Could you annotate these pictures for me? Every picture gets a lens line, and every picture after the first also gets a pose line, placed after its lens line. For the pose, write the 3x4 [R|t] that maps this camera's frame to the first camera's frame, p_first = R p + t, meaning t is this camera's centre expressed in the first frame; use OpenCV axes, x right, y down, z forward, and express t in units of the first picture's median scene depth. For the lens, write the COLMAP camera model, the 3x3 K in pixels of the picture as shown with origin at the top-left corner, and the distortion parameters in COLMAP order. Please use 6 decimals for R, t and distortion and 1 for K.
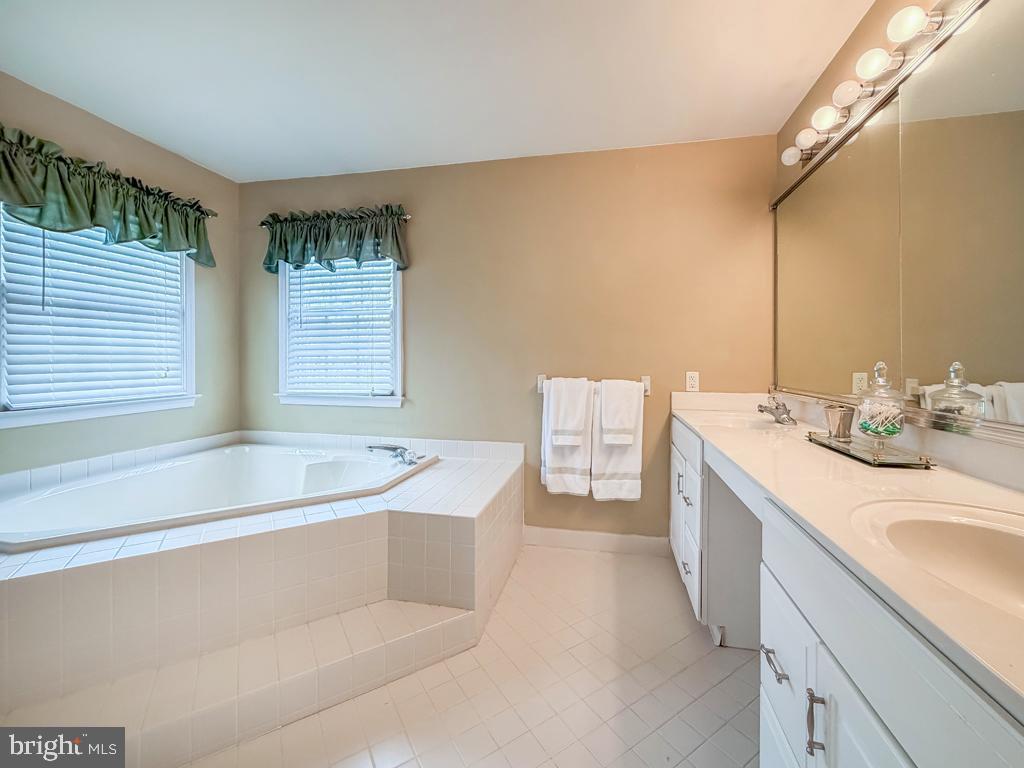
lens RADIAL K [[419.9, 0, 526.2], [0, 419.9, 351.8], [0, 0, 1]] dist [-0.001423, -0.000220]
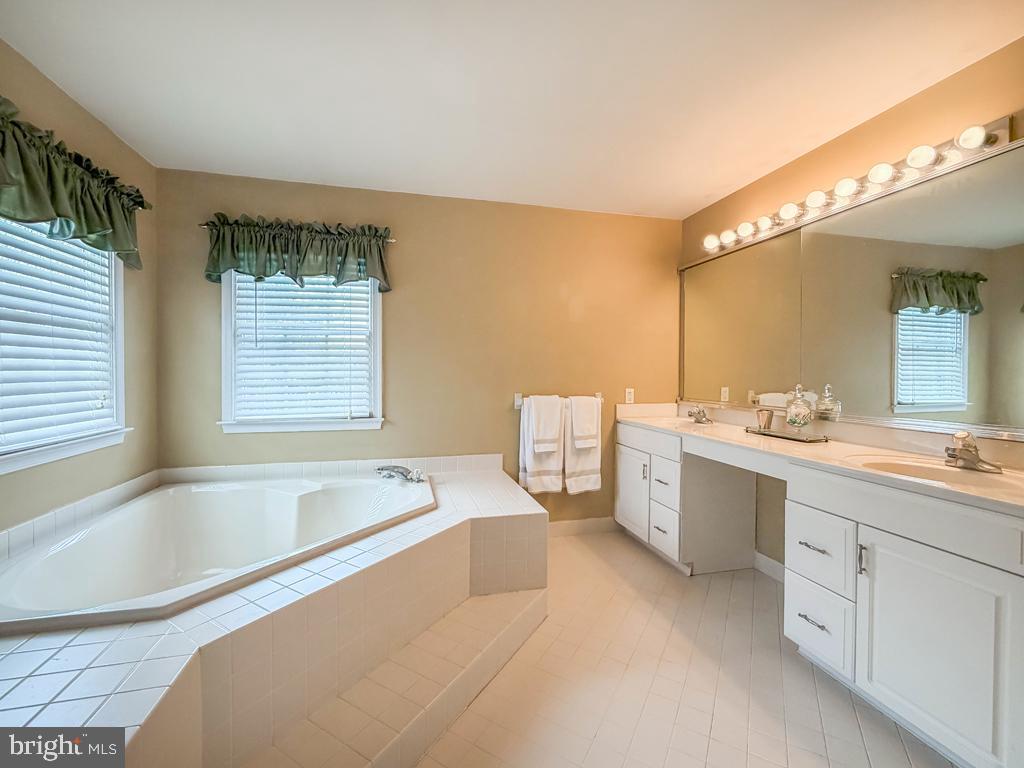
lens RADIAL K [[419.9, 0, 516.7], [0, 419.9, 366.3], [0, 0, 1]] dist [-0.001423, -0.000220]
pose [[0.906167, 0.003325, 0.422907, -0.481404], [-0.005151, 0.999982, 0.003175, -0.024773], [-0.422889, -0.005055, 0.906167, -0.048979]]
